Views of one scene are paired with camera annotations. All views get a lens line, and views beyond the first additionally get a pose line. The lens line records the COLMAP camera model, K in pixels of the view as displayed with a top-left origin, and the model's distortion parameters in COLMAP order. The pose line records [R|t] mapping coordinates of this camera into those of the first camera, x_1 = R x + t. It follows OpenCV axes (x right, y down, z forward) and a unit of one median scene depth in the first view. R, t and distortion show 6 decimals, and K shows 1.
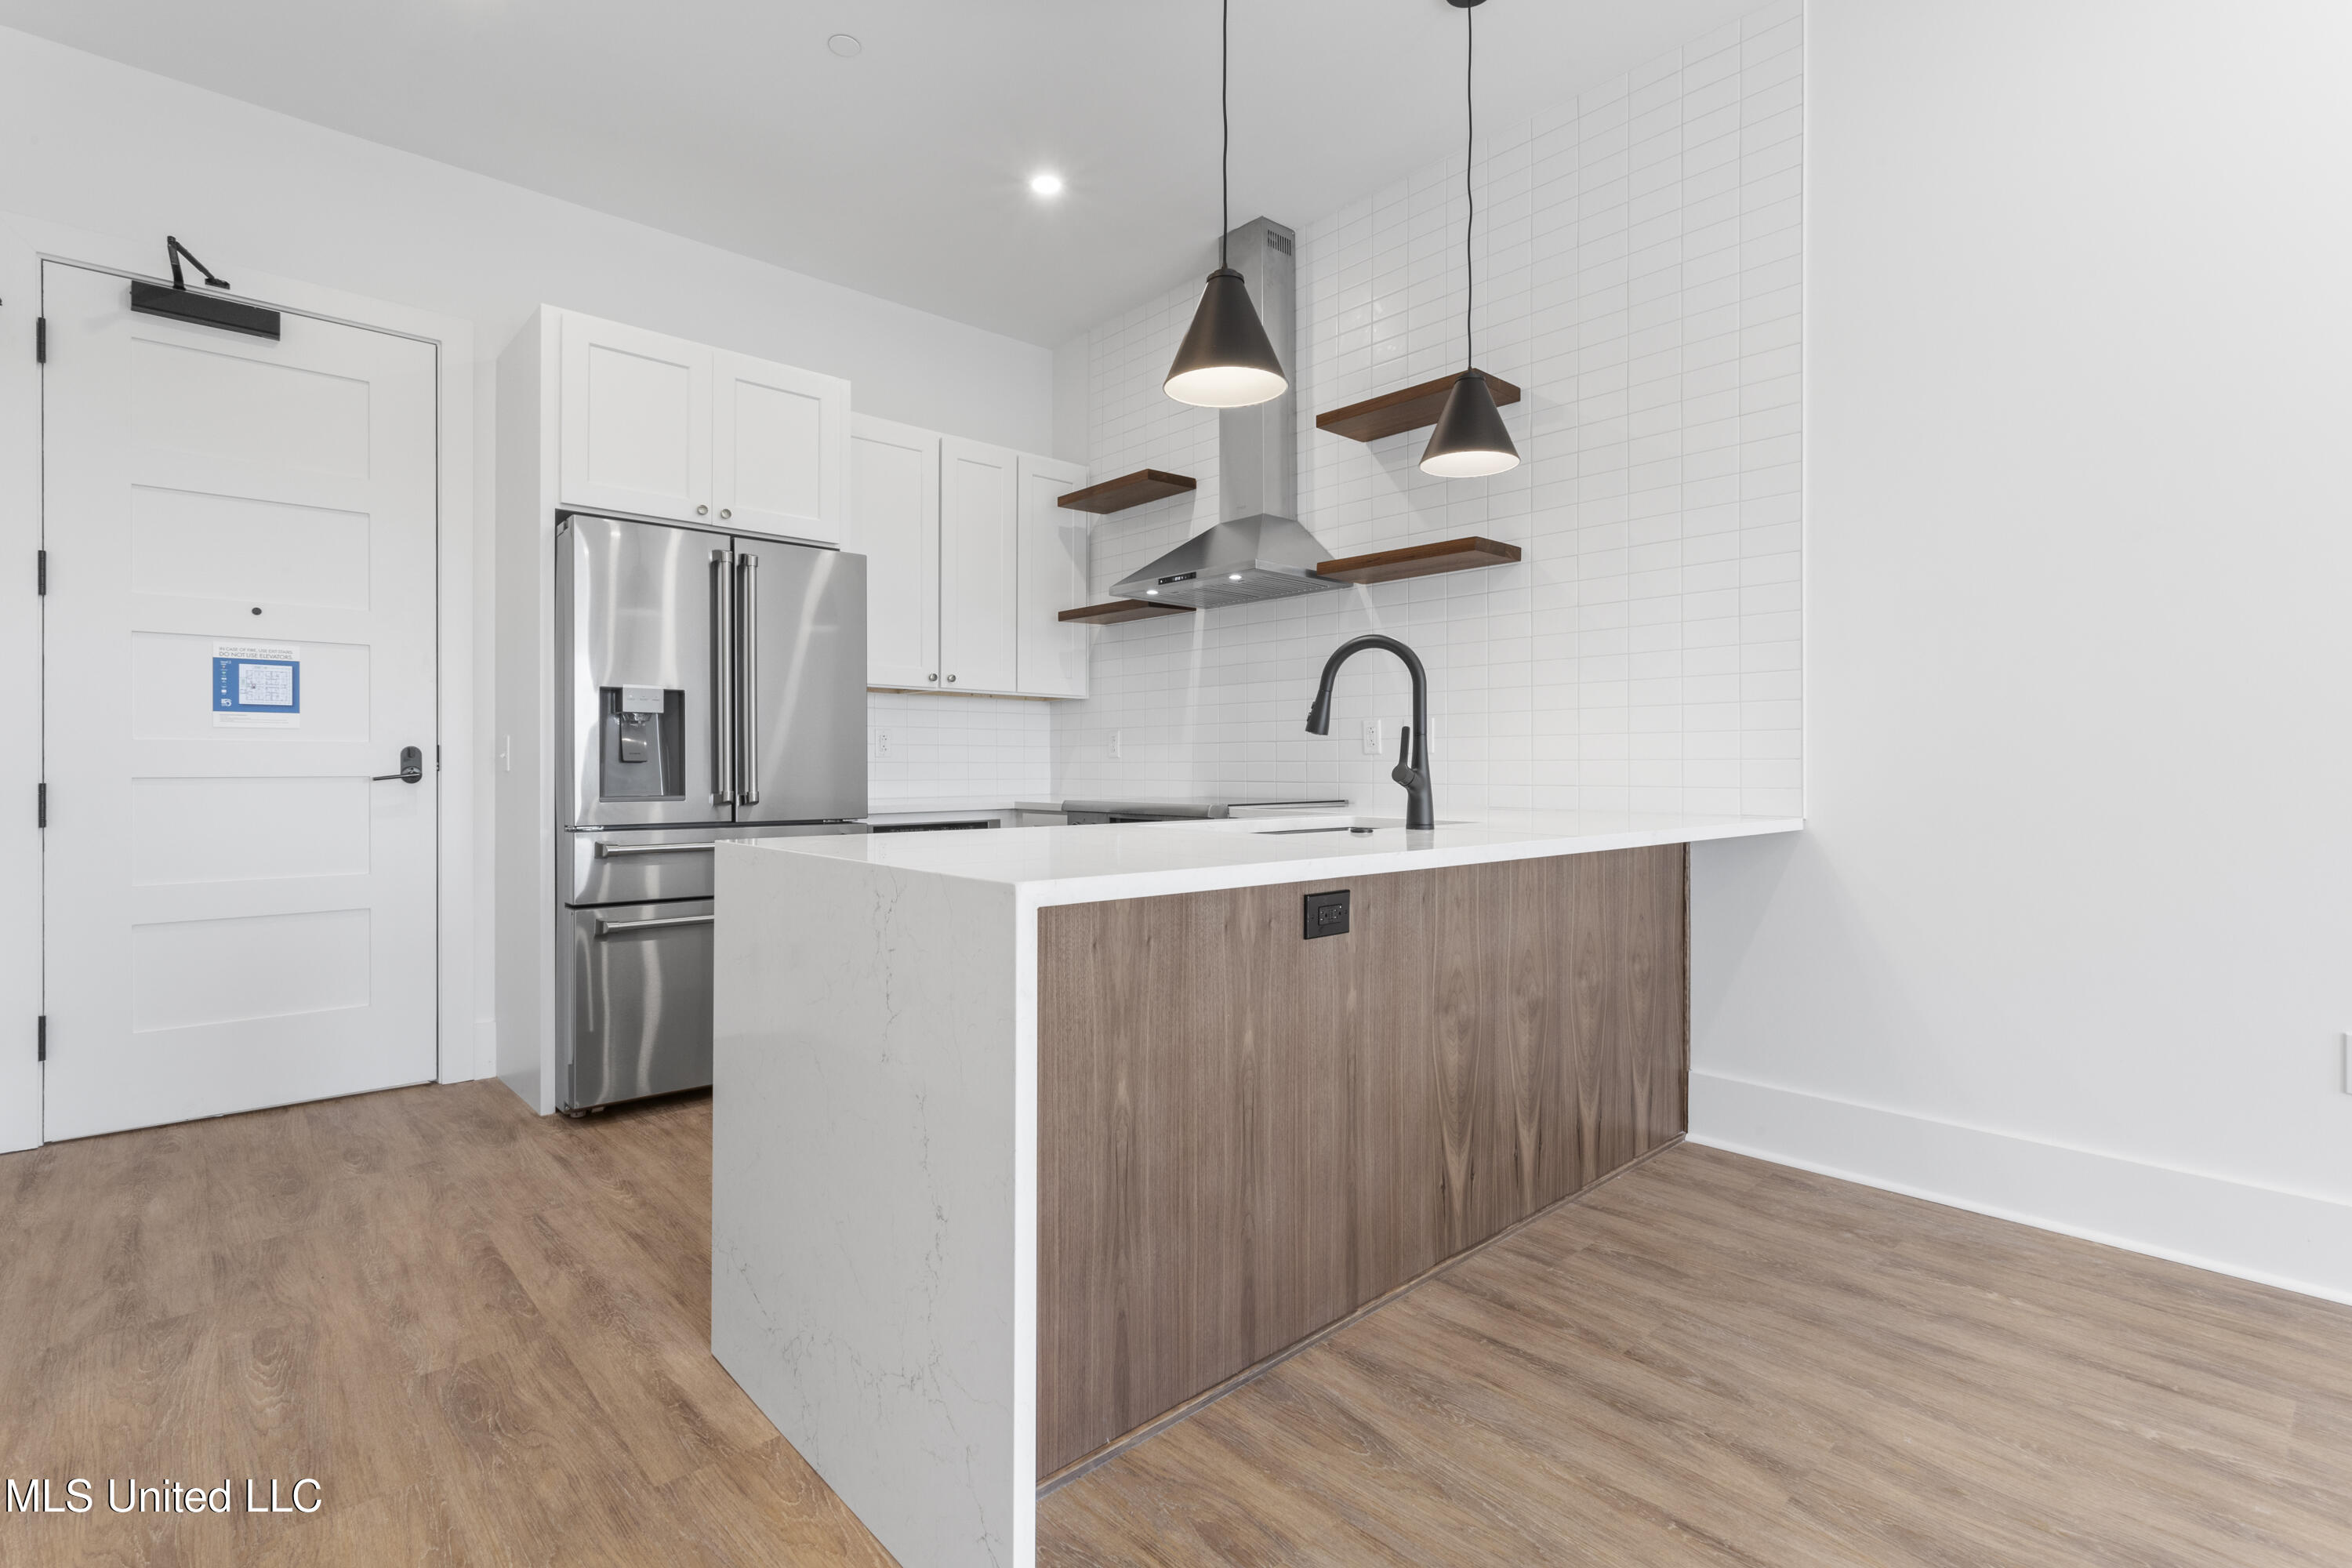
lens RADIAL K [[1105.4, 0, 1168.1], [0, 1105.4, 771.8], [0, 0, 1]] dist [-0.001023, 0.001625]
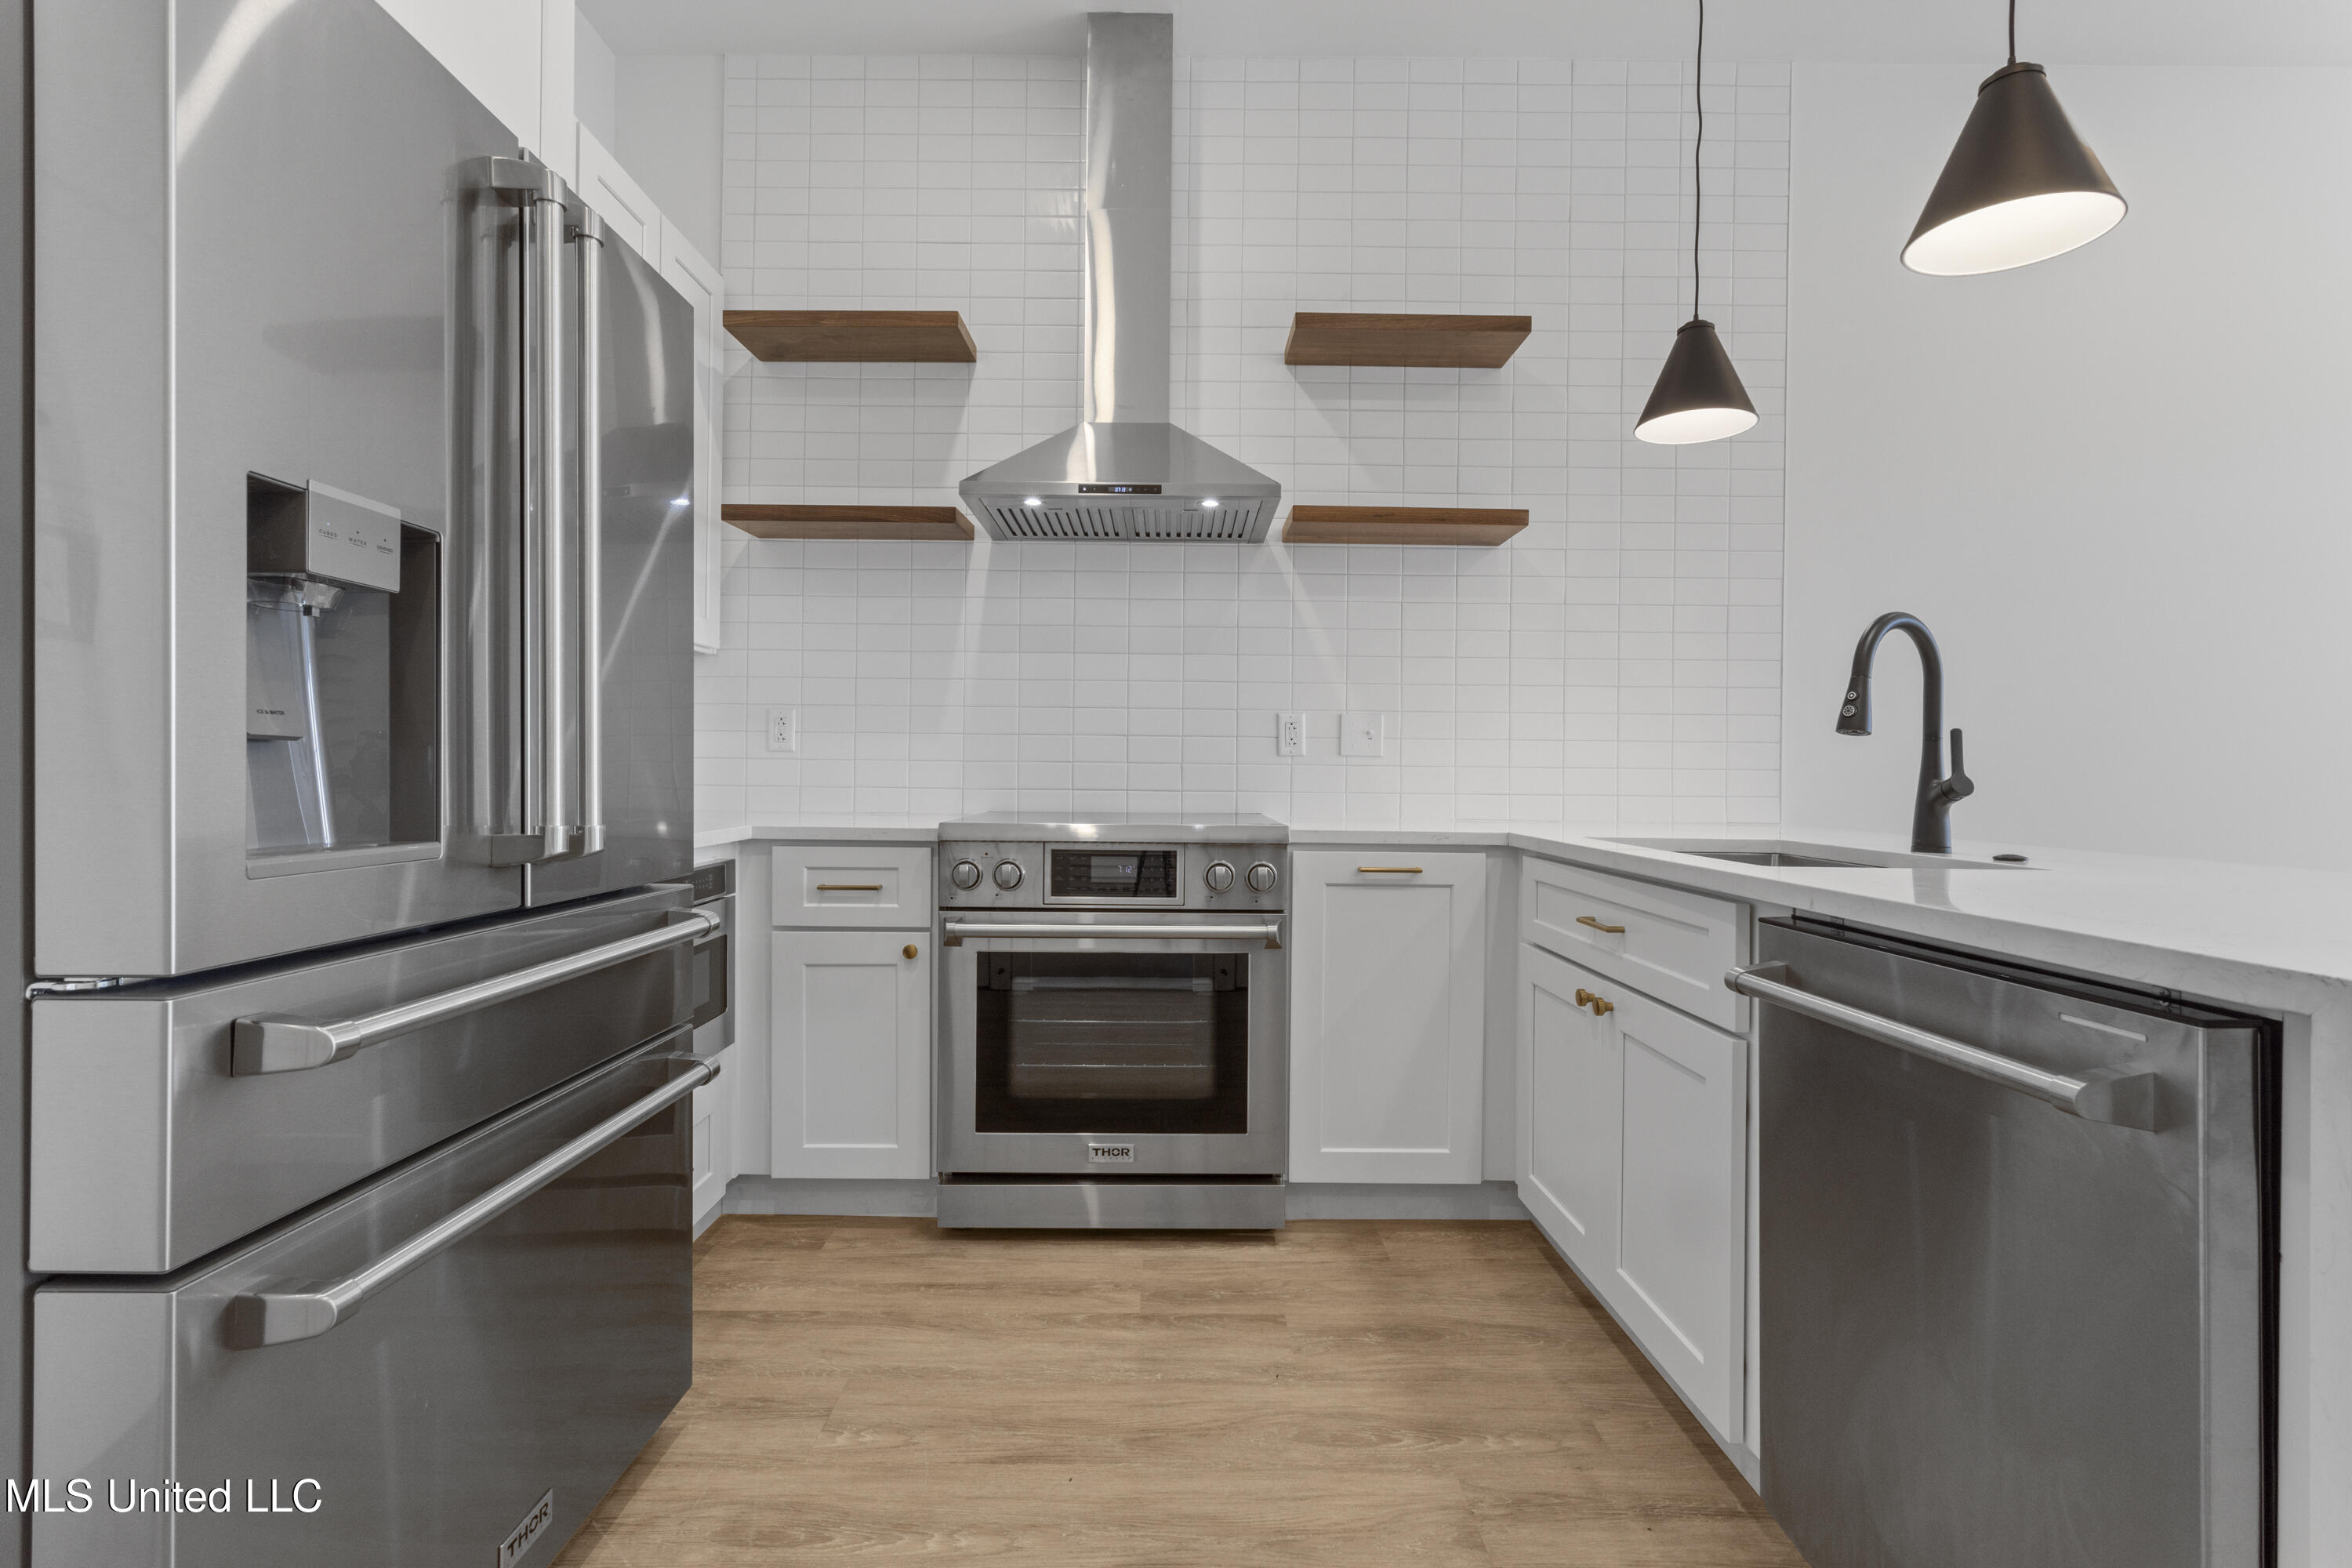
lens RADIAL K [[1106.5, 0, 1171.3], [0, 1106.5, 772.6], [0, 0, 1]] dist [-0.000258, 0.000367]
pose [[0.668693, 0.007607, 0.743500, -0.610201], [-0.008492, 0.999961, -0.002593, -0.000933], [-0.743490, -0.004579, 0.668731, 0.681978]]
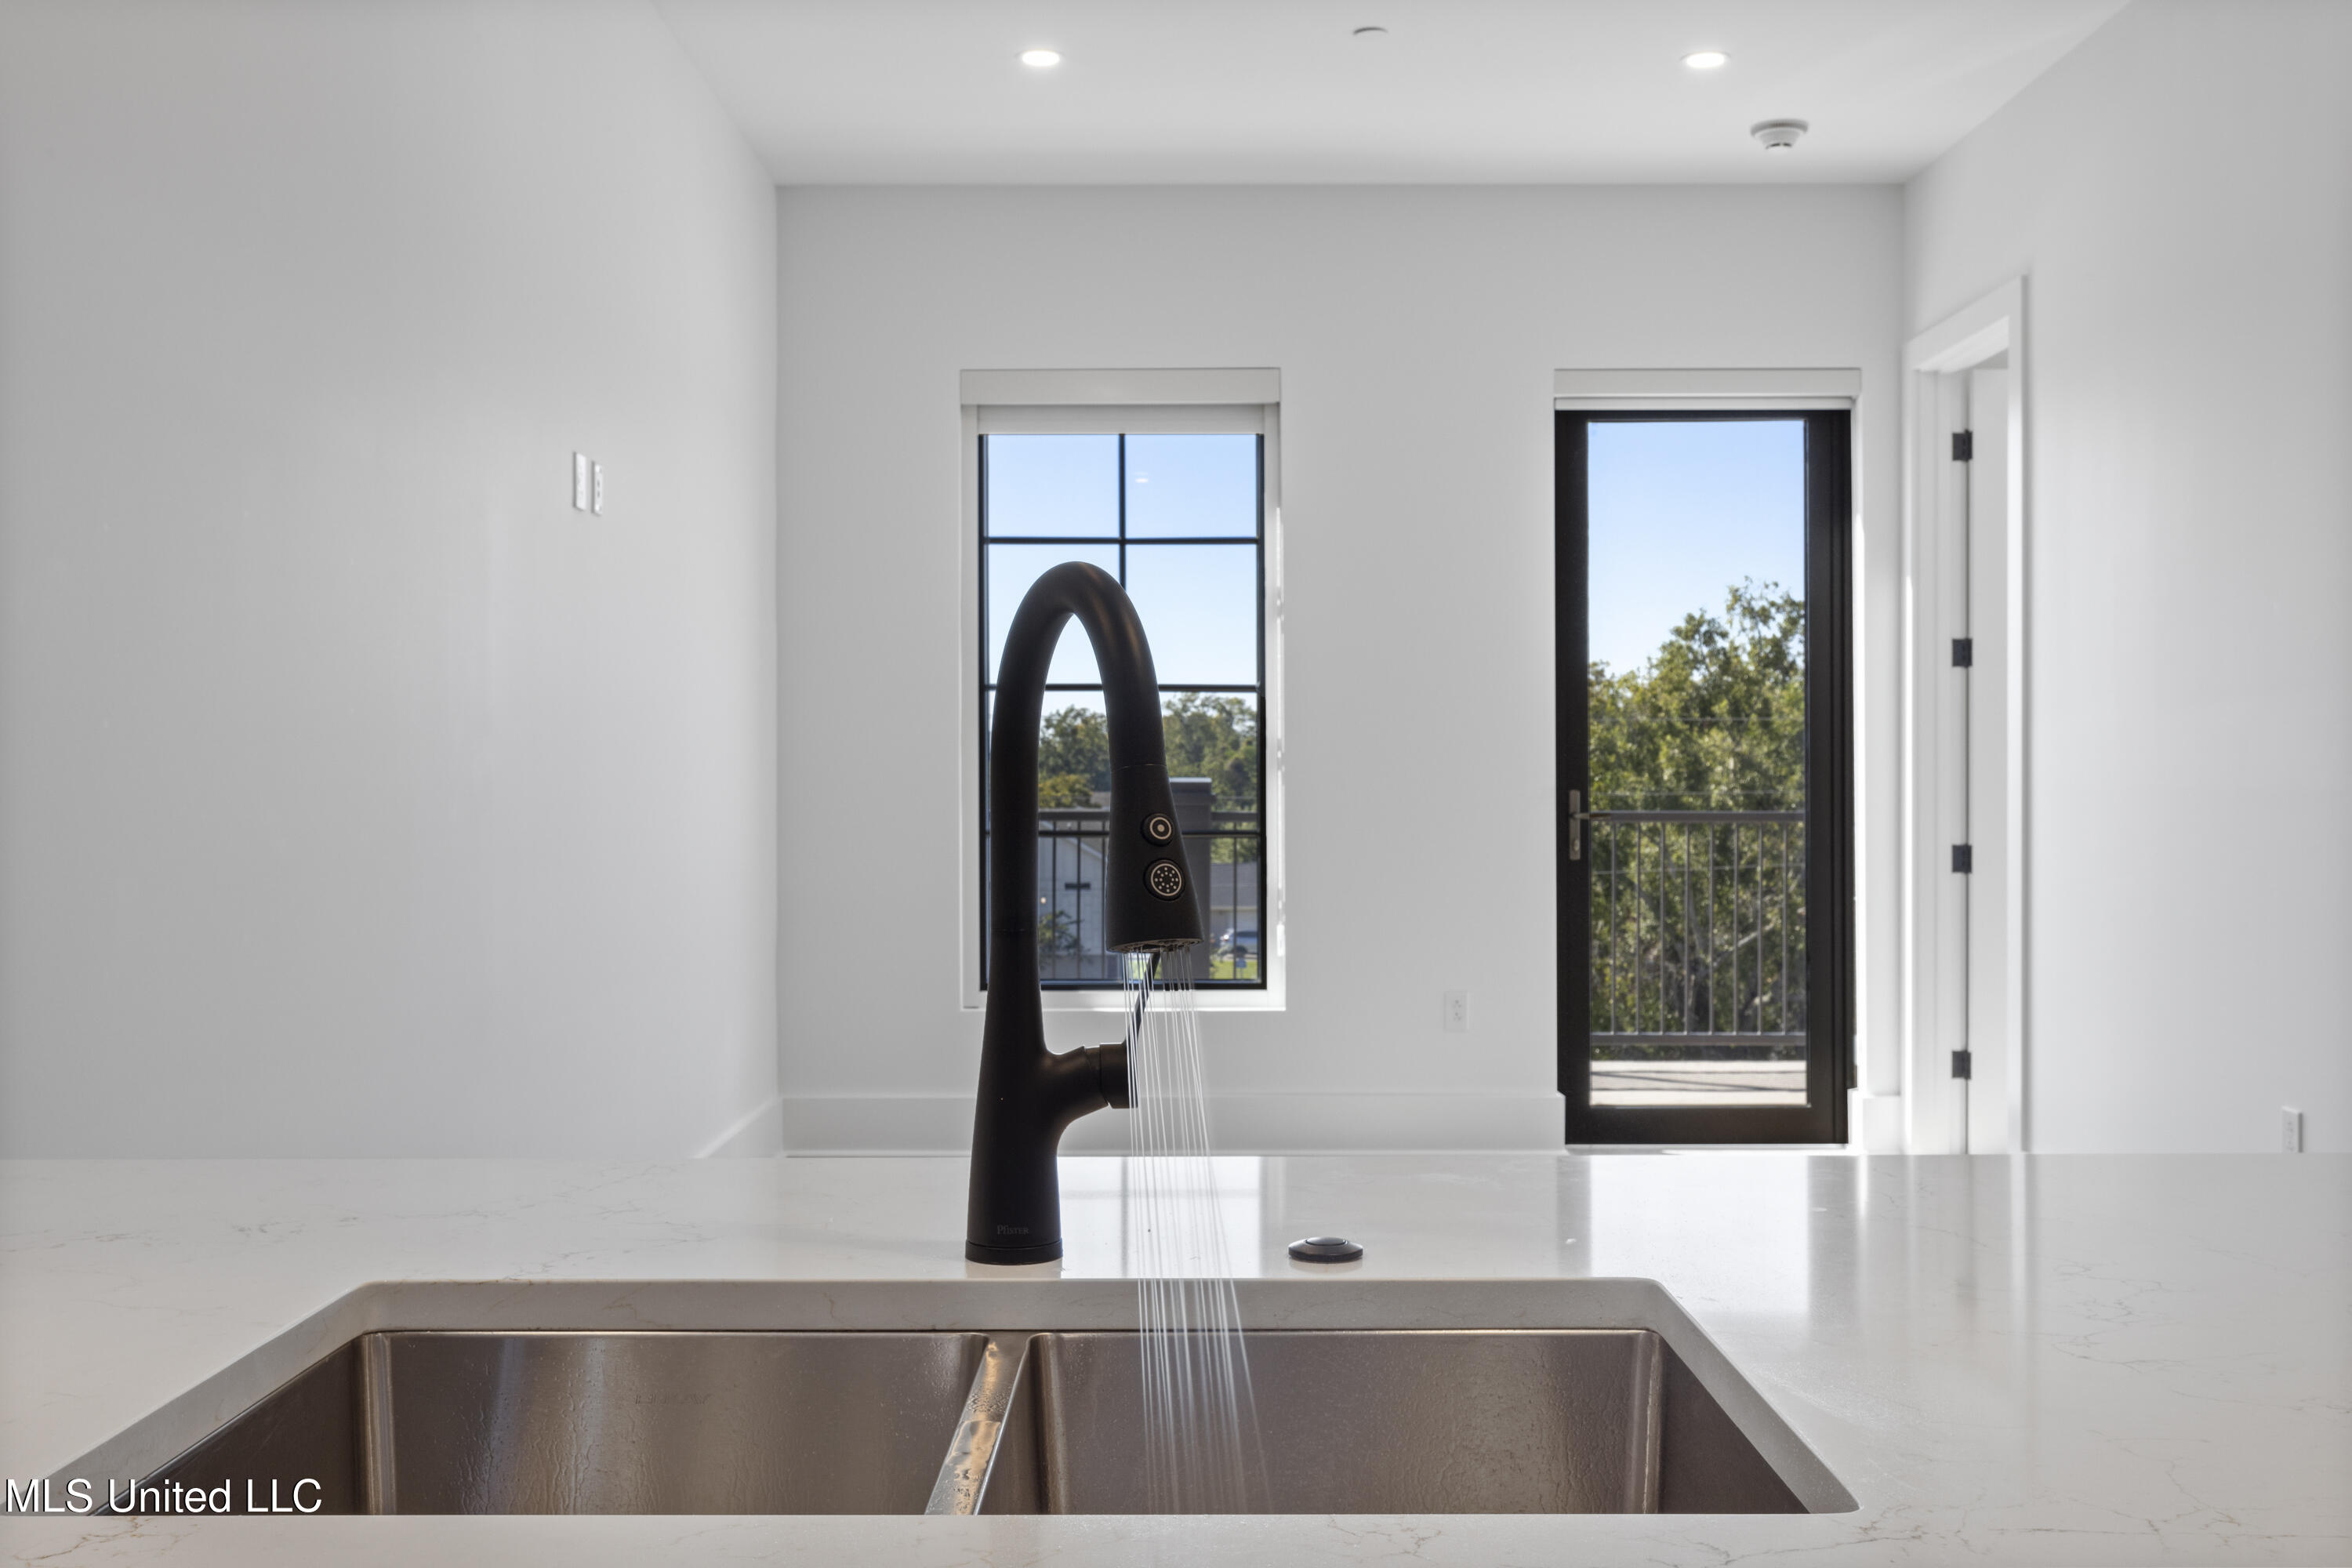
lens RADIAL K [[2266.7, 0, 1176.0], [0, 2266.7, 784.0], [0, 0, 1]] dist [-0.003969, -0.011952]
pose [[-0.743859, -0.000389, 0.668336, -0.151707], [0.005505, 0.999962, 0.006709, -0.059950], [-0.668314, 0.008670, -0.743829, 1.107882]]
